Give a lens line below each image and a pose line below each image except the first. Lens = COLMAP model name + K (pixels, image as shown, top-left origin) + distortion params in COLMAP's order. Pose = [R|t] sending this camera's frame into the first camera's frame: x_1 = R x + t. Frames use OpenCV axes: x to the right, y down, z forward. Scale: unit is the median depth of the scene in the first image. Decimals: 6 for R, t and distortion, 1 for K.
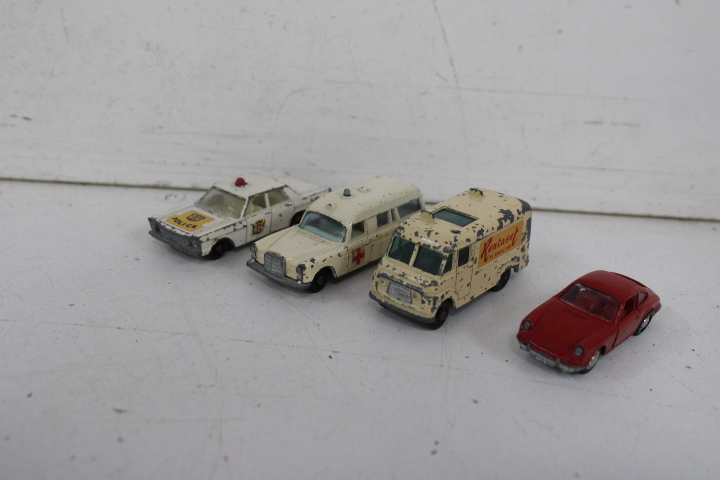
lens RADIAL K [[837.7, 0, 360.0], [0, 837.7, 240.0], [0, 0, 1]] dist [-0.109015, 0.135397]
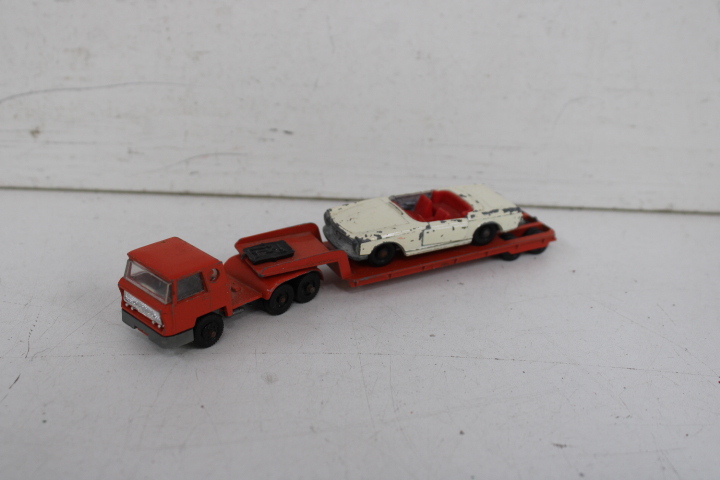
lens RADIAL K [[950.9, 0, 360.0], [0, 950.9, 240.0], [0, 0, 1]] dist [-0.068509, 0.059299]
pose [[0.999778, -0.020700, -0.003833, -0.322012], [0.020774, 0.999576, 0.020417, -0.044835], [0.003409, -0.020492, 0.999784, -0.092444]]
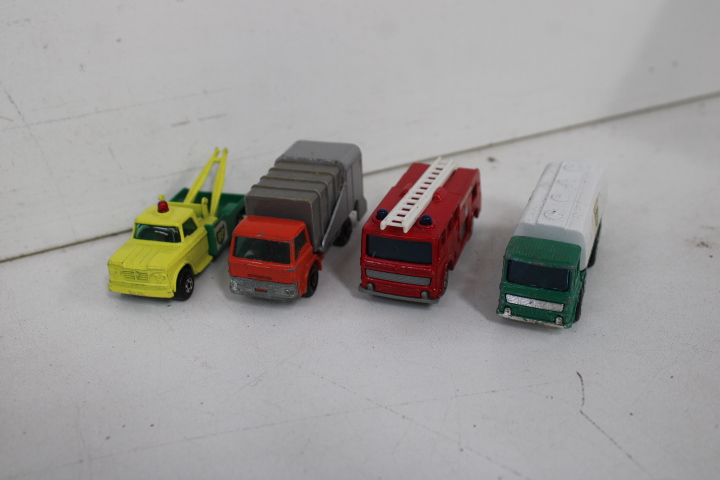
lens RADIAL K [[741.1, 0, 360.0], [0, 741.1, 240.0], [0, 0, 1]] dist [-0.135262, 0.137517]
pose [[0.871316, -0.299884, 0.388431, 0.089915], [0.273473, 0.953975, 0.123062, -0.059945], [-0.407458, -0.001001, 0.913224, 0.128786]]
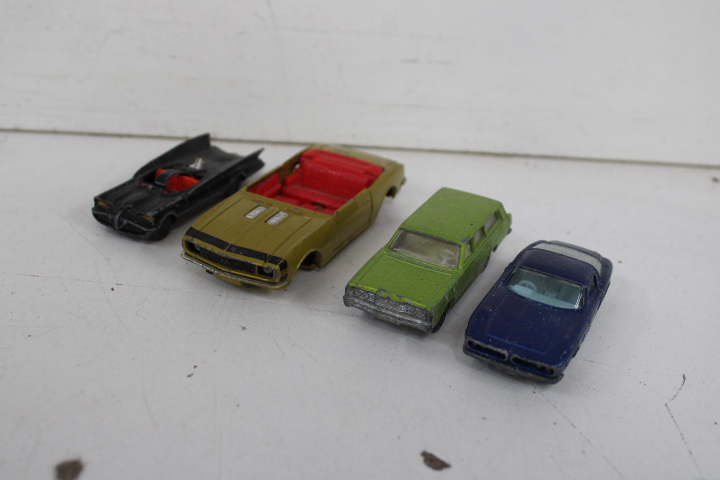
lens RADIAL K [[837.0, 0, 360.0], [0, 837.0, 240.0], [0, 0, 1]] dist [-0.114388, 0.155582]
pose [[0.996106, -0.017651, 0.086374, 0.128065], [0.011859, 0.997674, 0.067120, 0.009501], [-0.087358, -0.065834, 0.993999, -0.032340]]
